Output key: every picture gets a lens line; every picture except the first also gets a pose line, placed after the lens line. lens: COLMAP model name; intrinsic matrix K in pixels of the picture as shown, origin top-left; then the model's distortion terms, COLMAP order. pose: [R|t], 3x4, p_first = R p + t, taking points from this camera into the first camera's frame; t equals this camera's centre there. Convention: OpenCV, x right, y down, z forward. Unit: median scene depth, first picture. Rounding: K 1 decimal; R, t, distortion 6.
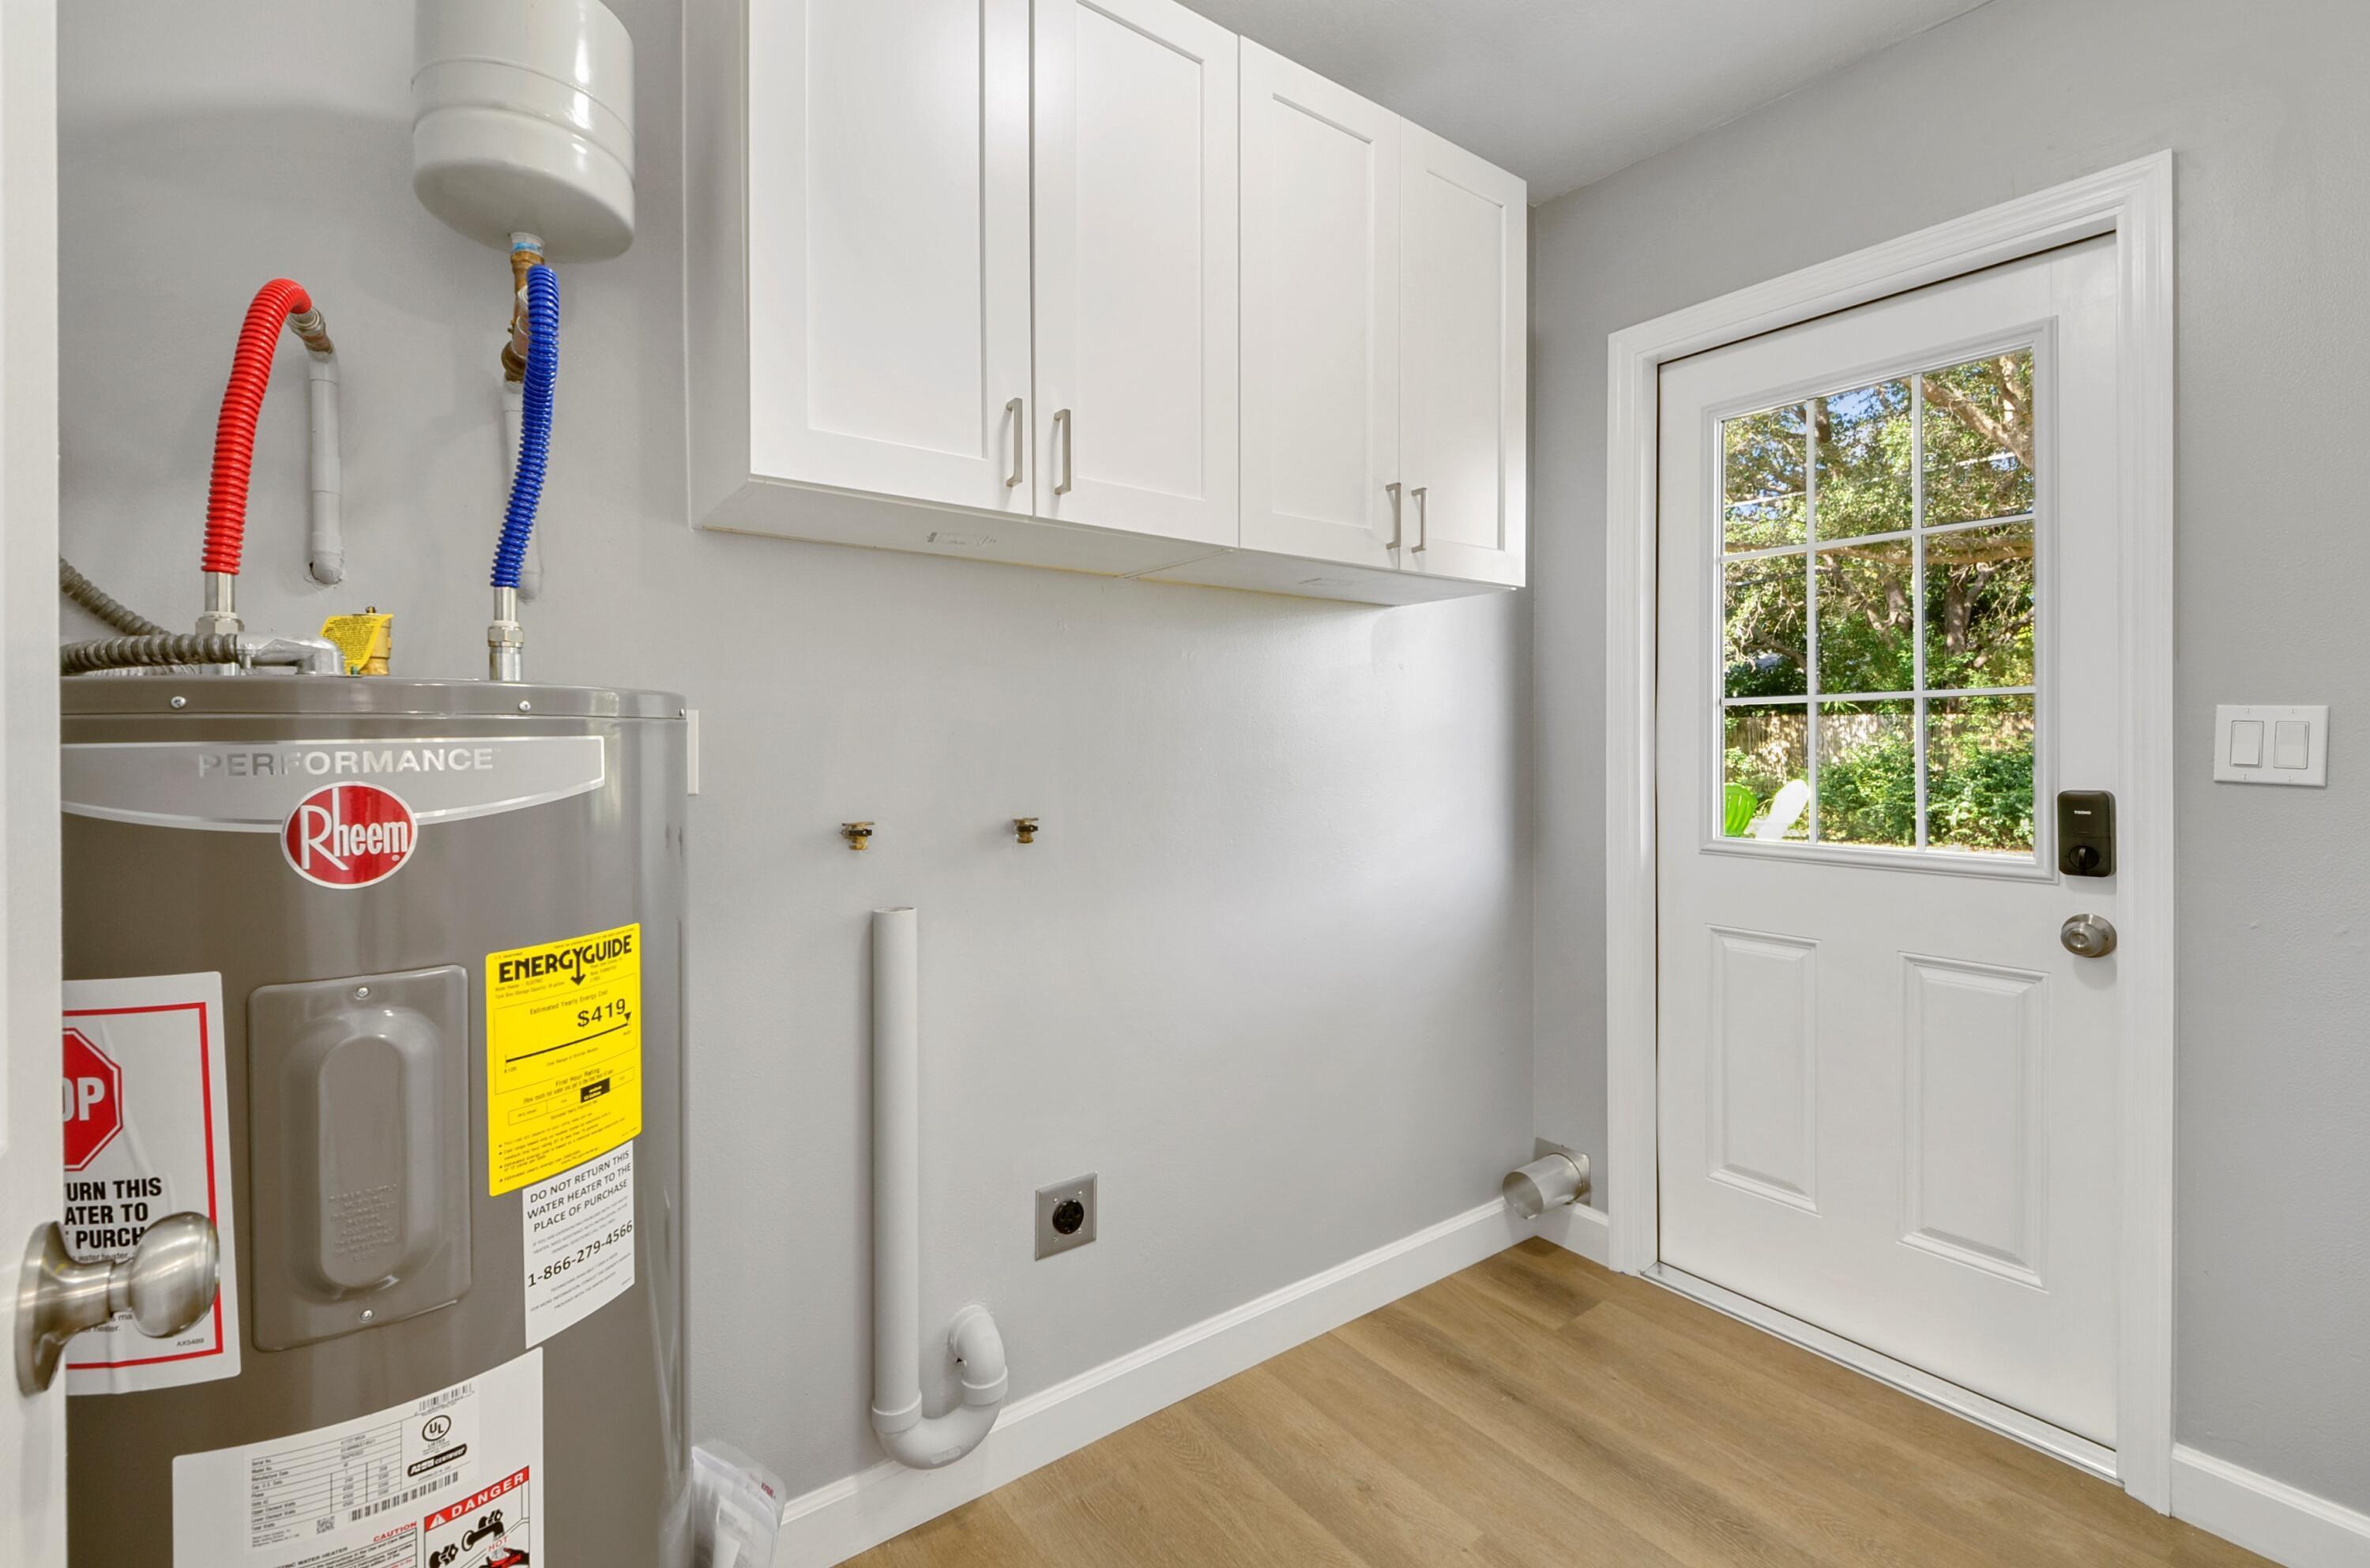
lens RADIAL K [[1070.3, 0, 1189.1], [0, 1070.3, 747.4], [0, 0, 1]] dist [0.000948, -0.000779]
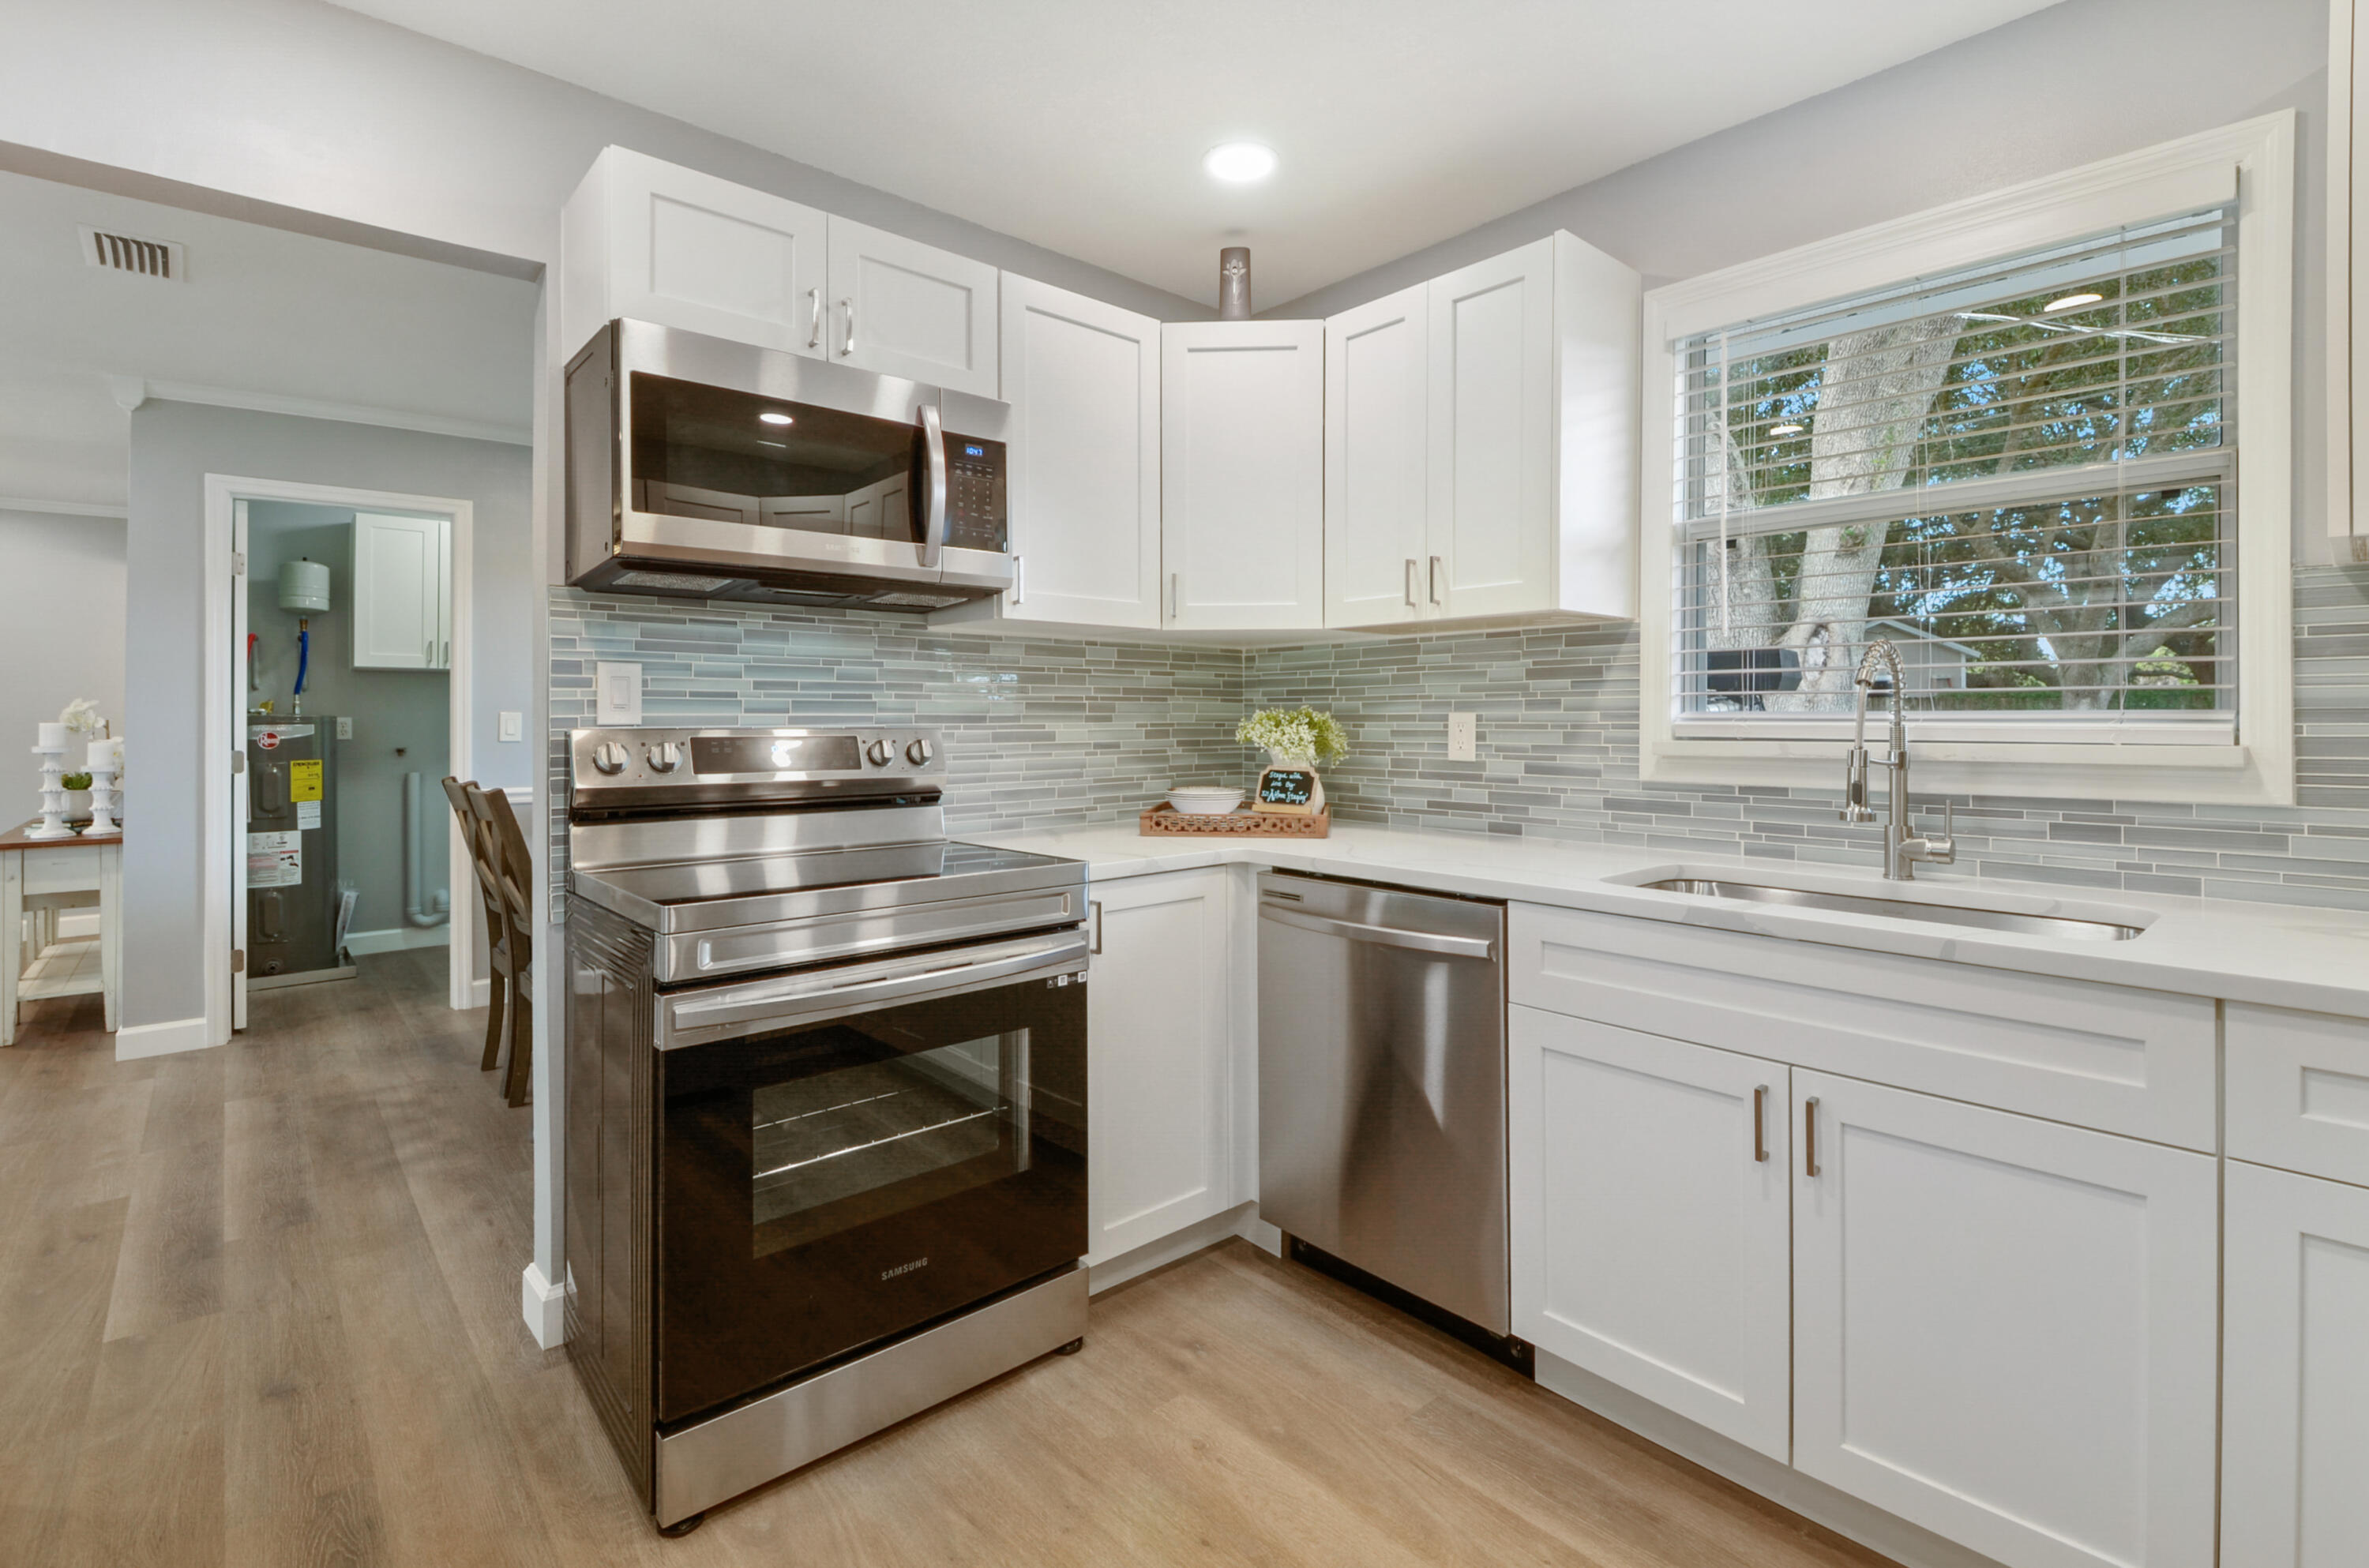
lens RADIAL K [[1069.8, 0, 1106.1], [0, 1069.8, 733.4], [0, 0, 1]] dist [0.000948, -0.000779]
pose [[0.999033, -0.001218, 0.043951, 2.888031], [0.001372, 0.999993, -0.003460, 0.053464], [-0.043946, 0.003517, 0.999028, -4.115440]]
